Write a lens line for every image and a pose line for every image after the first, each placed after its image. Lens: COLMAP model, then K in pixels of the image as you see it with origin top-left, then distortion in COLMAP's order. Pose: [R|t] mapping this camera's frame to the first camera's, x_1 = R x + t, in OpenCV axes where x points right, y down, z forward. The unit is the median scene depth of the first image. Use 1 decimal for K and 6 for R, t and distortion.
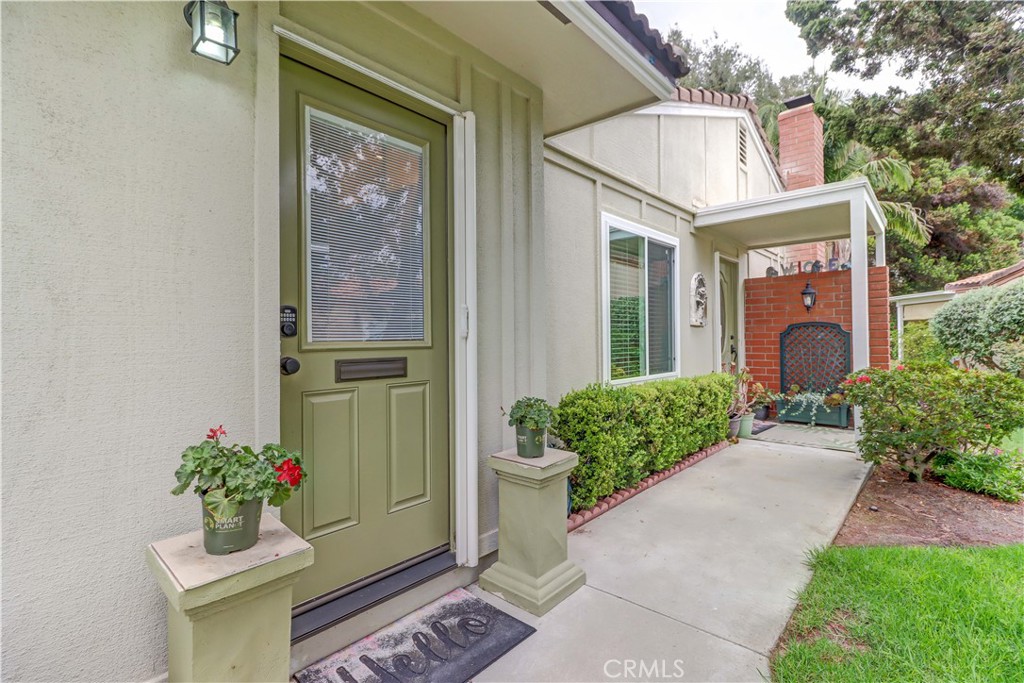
lens RADIAL K [[470.0, 0, 510.5], [0, 470.0, 341.4], [0, 0, 1]] dist [0.000472, -0.000151]
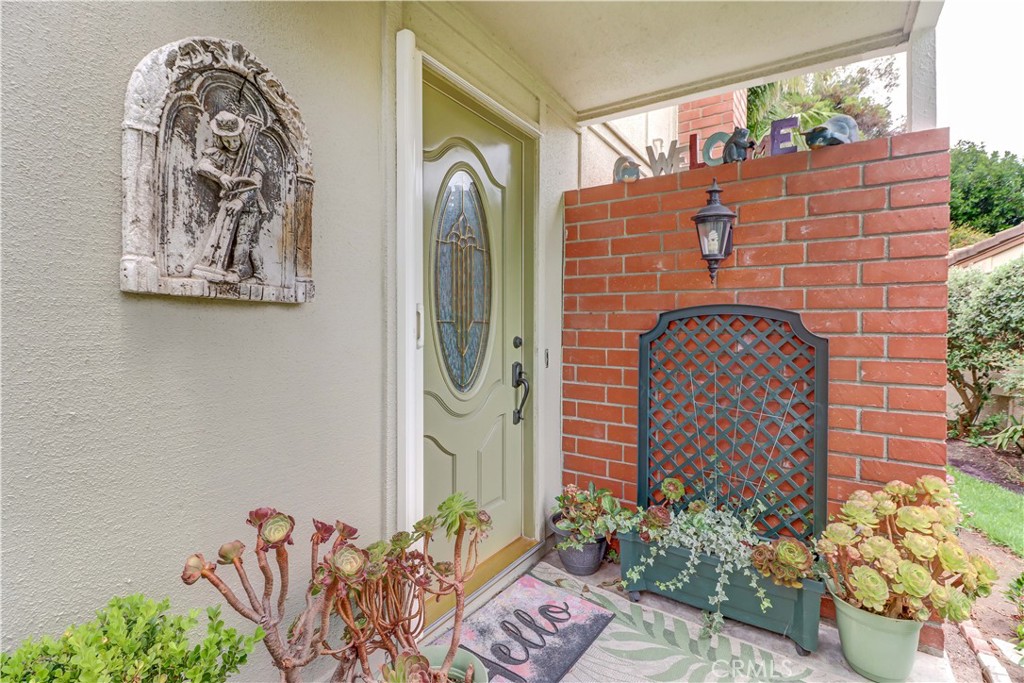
lens RADIAL K [[470.0, 0, 511.3], [0, 470.0, 332.5], [0, 0, 1]] dist [0.000472, -0.000151]
pose [[0.988285, 0.020606, 0.151219, 0.432253], [-0.021875, 0.999738, 0.006730, -0.019592], [-0.151041, -0.009959, 0.988477, 0.673871]]
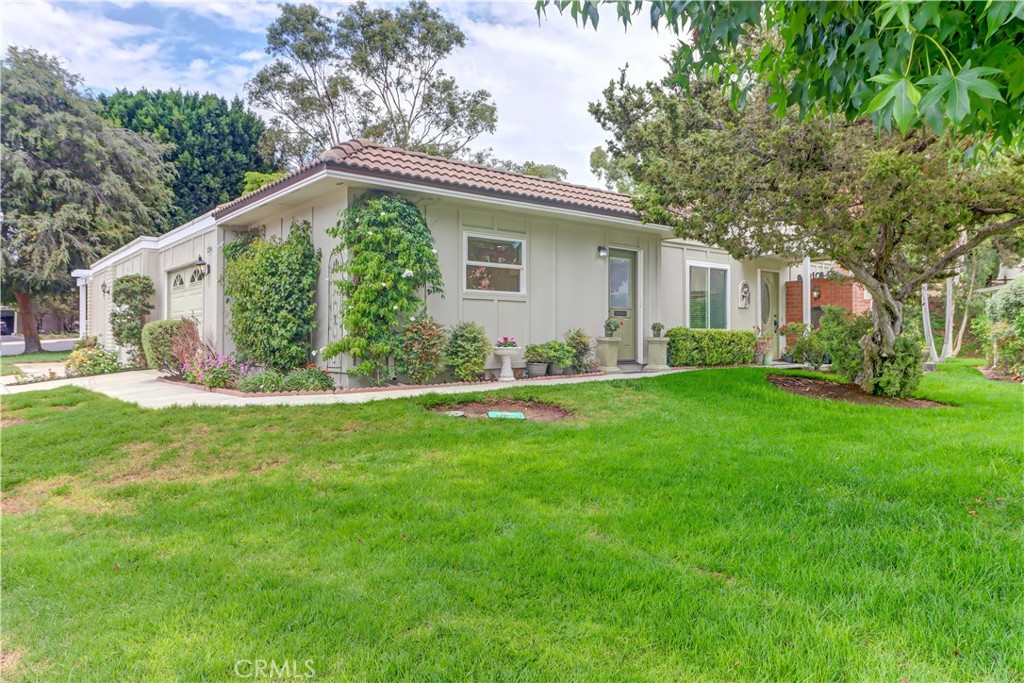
lens RADIAL K [[695.6, 0, 513.3], [0, 695.6, 340.7], [0, 0, 1]] dist [-0.002372, -0.000173]
pose [[0.988895, 0.008535, -0.148371, -0.098717], [-0.009841, 0.999919, -0.008070, 0.116674], [0.148290, 0.009440, 0.988899, -1.721195]]
